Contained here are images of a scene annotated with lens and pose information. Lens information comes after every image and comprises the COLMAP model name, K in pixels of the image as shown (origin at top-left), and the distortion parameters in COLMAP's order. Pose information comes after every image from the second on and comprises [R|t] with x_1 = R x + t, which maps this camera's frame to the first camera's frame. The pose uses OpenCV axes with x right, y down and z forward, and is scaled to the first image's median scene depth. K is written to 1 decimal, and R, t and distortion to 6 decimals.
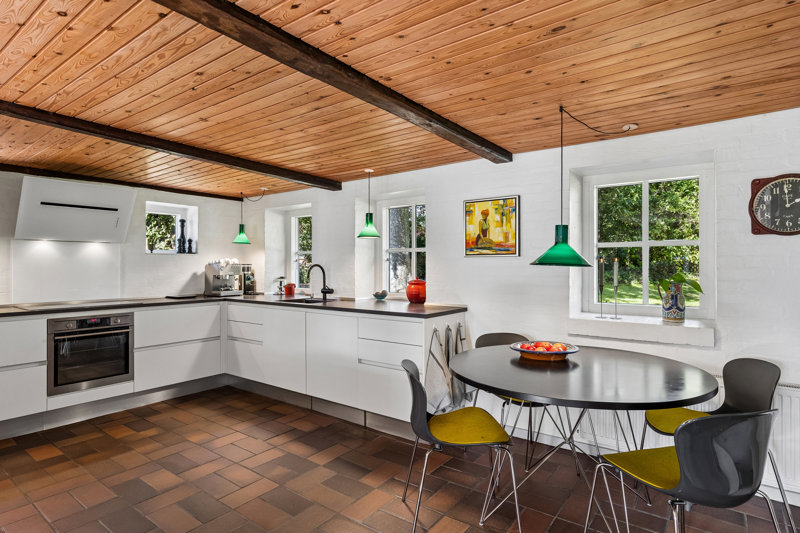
lens RADIAL K [[430.1, 0, 402.1], [0, 430.1, 263.6], [0, 0, 1]] dist [0.003747, 0.000175]
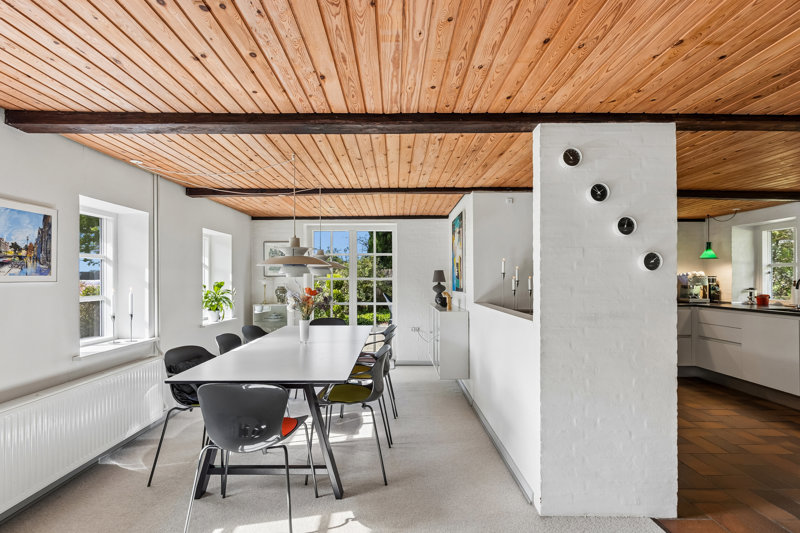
lens RADIAL K [[381.0, 0, 394.7], [0, 381.0, 279.3], [0, 0, 1]] dist [-0.005761, 0.000195]
pose [[0.590174, 0.000265, -0.807276, -0.048733], [0.006476, 0.999966, 0.005063, -0.001135], [0.807250, -0.008215, 0.590152, -0.332672]]
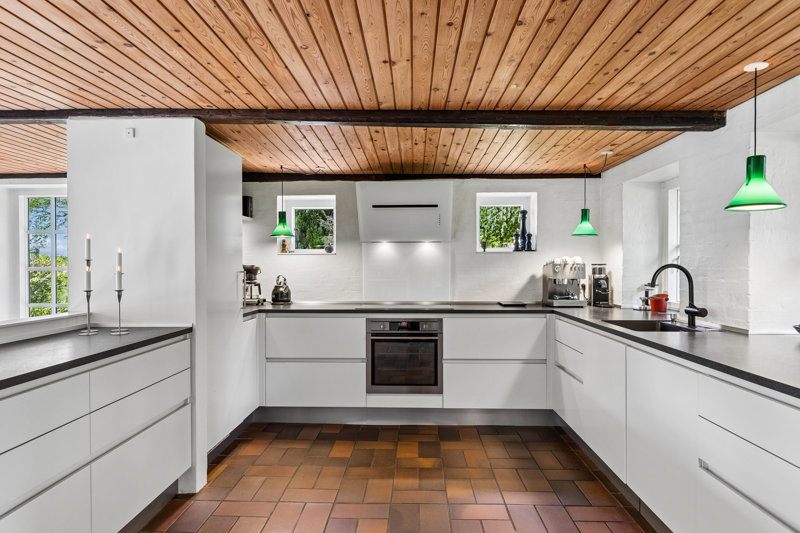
lens RADIAL K [[470.8, 0, 401.5], [0, 470.8, 269.9], [0, 0, 1]] dist [0.007079, -0.001011]
pose [[0.569115, 0.008123, -0.822218, 0.114161], [0.004356, 0.999907, 0.012894, -0.000785], [0.822246, -0.010919, 0.569027, 0.332443]]
